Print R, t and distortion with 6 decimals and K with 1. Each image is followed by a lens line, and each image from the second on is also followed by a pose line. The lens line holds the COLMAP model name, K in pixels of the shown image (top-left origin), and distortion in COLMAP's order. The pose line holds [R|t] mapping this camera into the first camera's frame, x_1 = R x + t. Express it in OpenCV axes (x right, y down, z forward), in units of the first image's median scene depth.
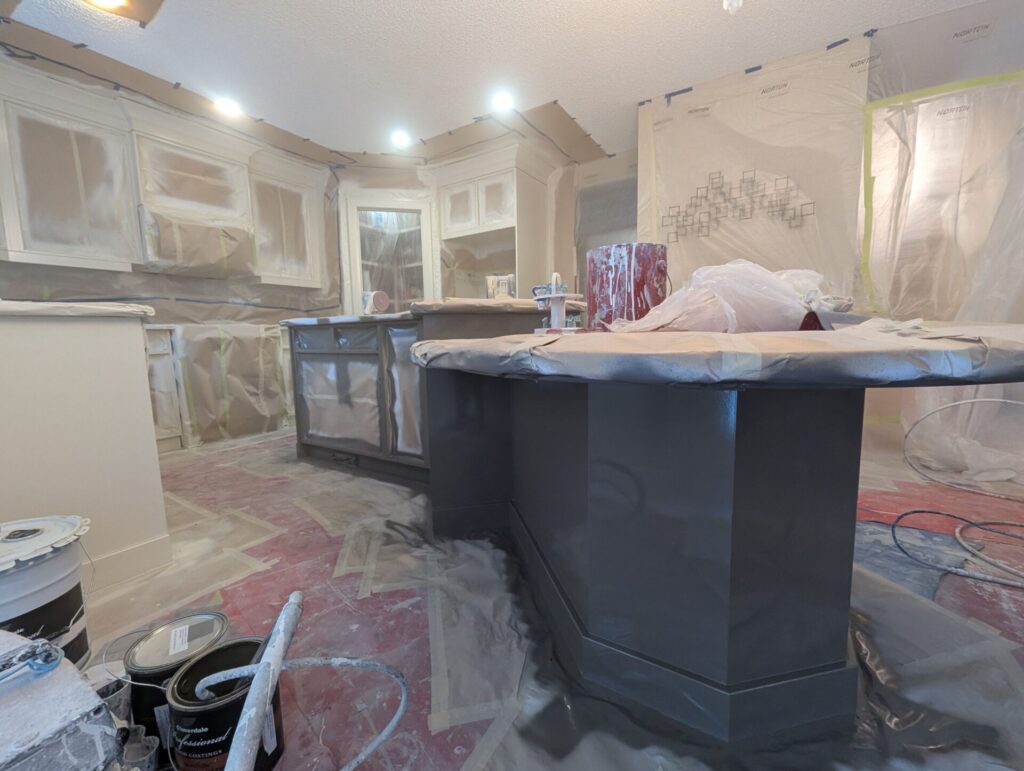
lens RADIAL K [[417.2, 0, 512.0], [0, 417.2, 385.5], [0, 0, 1]] dist [0.007968, 0.000329]
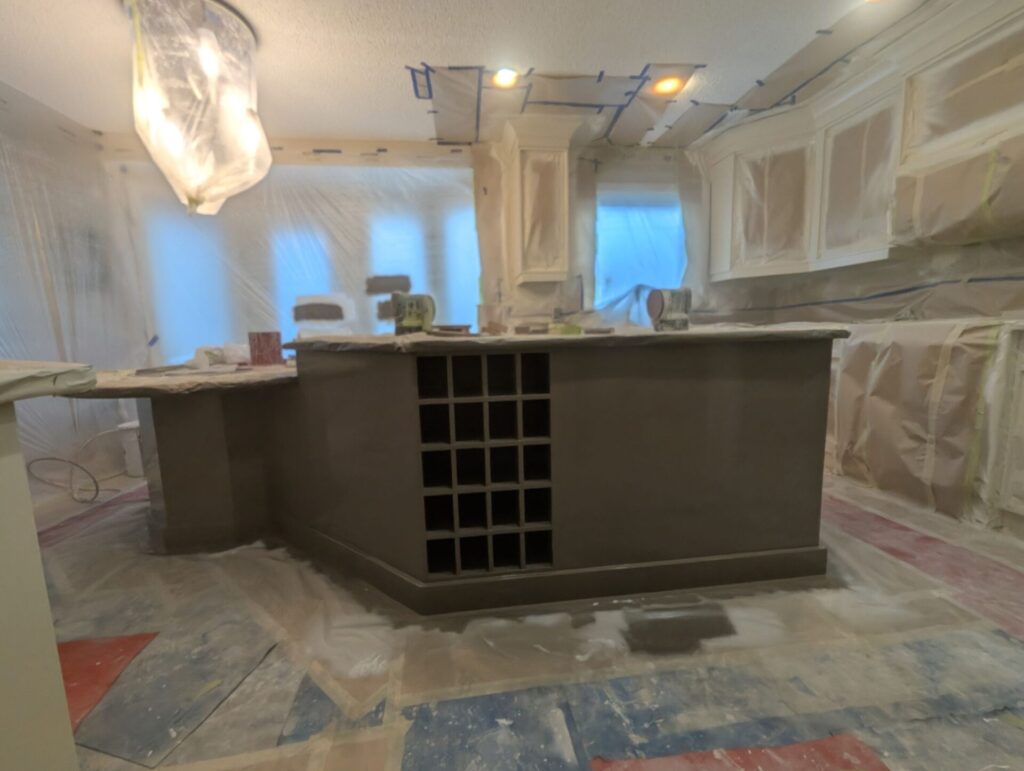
lens RADIAL K [[417.2, 0, 512.0], [0, 417.2, 385.5], [0, 0, 1]] dist [0.007968, 0.000329]
pose [[-0.764915, 0.131439, -0.630578, 0.178867], [-0.035019, 0.969025, 0.244465, -0.158595], [0.643178, 0.209077, -0.736619, 0.927179]]
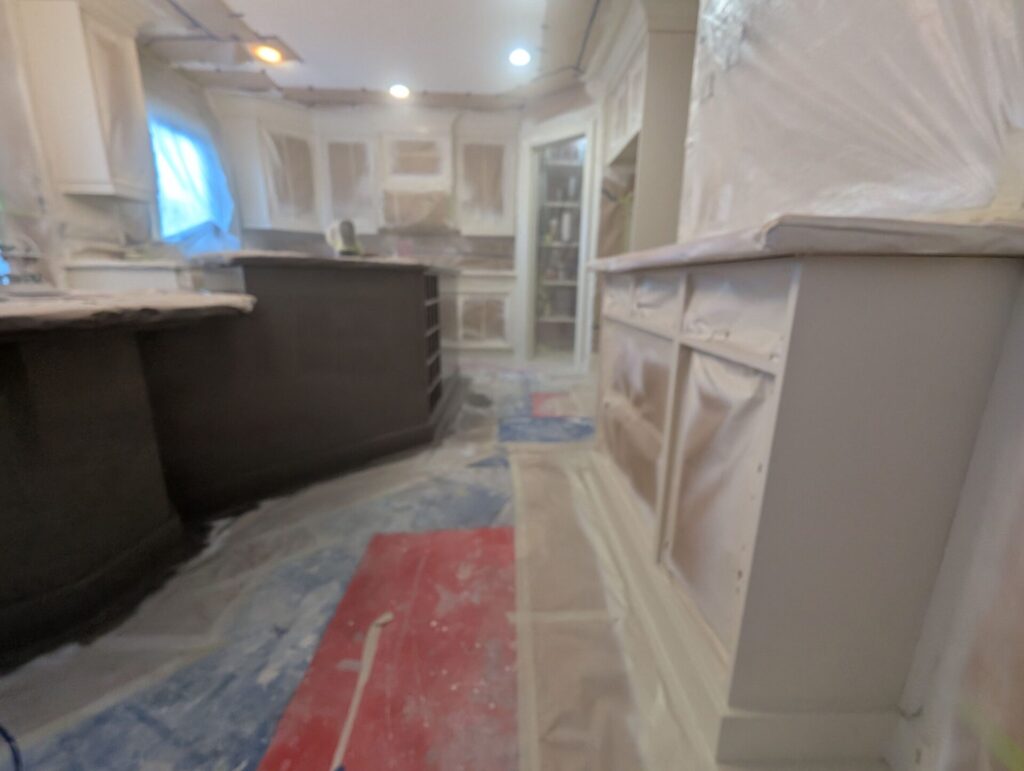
lens RADIAL K [[427.5, 0, 512.0], [0, 427.5, 385.5], [0, 0, 1]] dist [0.007339, -0.000479]
pose [[0.556346, 0.226498, -0.799486, 0.540256], [-0.127452, 0.974009, 0.187250, -0.071850], [0.821118, -0.002280, 0.570754, 0.410638]]
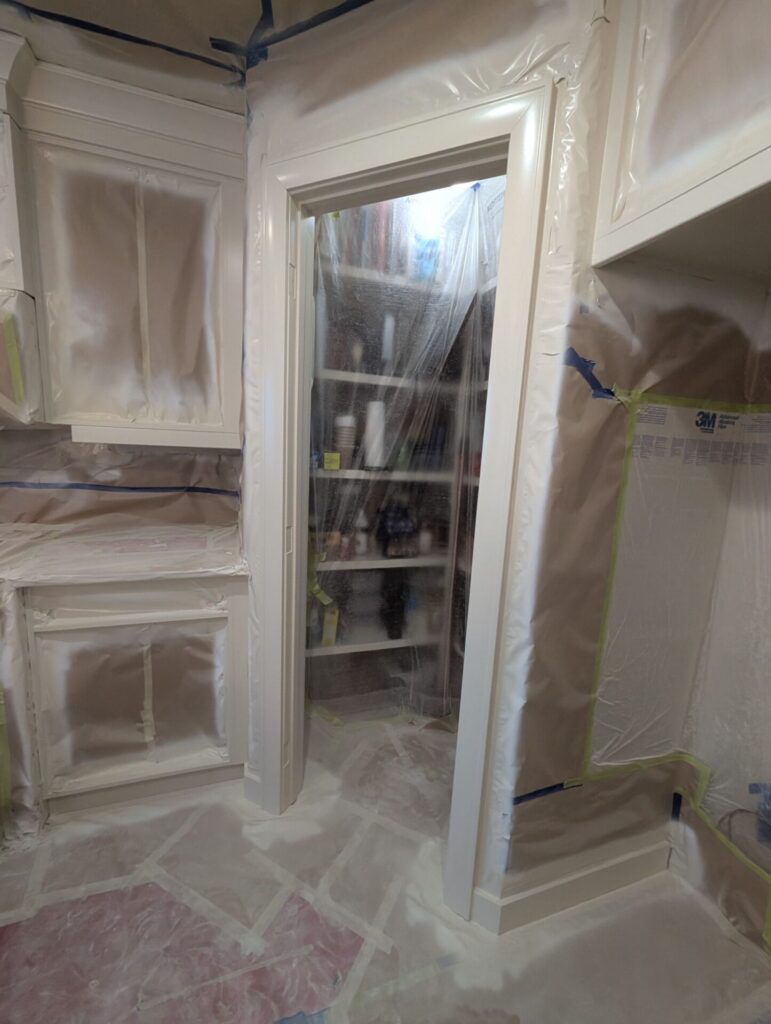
lens RADIAL K [[427.5, 0, 385.5], [0, 427.5, 512.0], [0, 0, 1]] dist [0.007339, -0.000479]
pose [[0.780453, 0.162660, -0.603684, -0.105222], [-0.144289, 0.986359, 0.079231, -0.247892], [0.608337, 0.025269, 0.793277, 0.836373]]
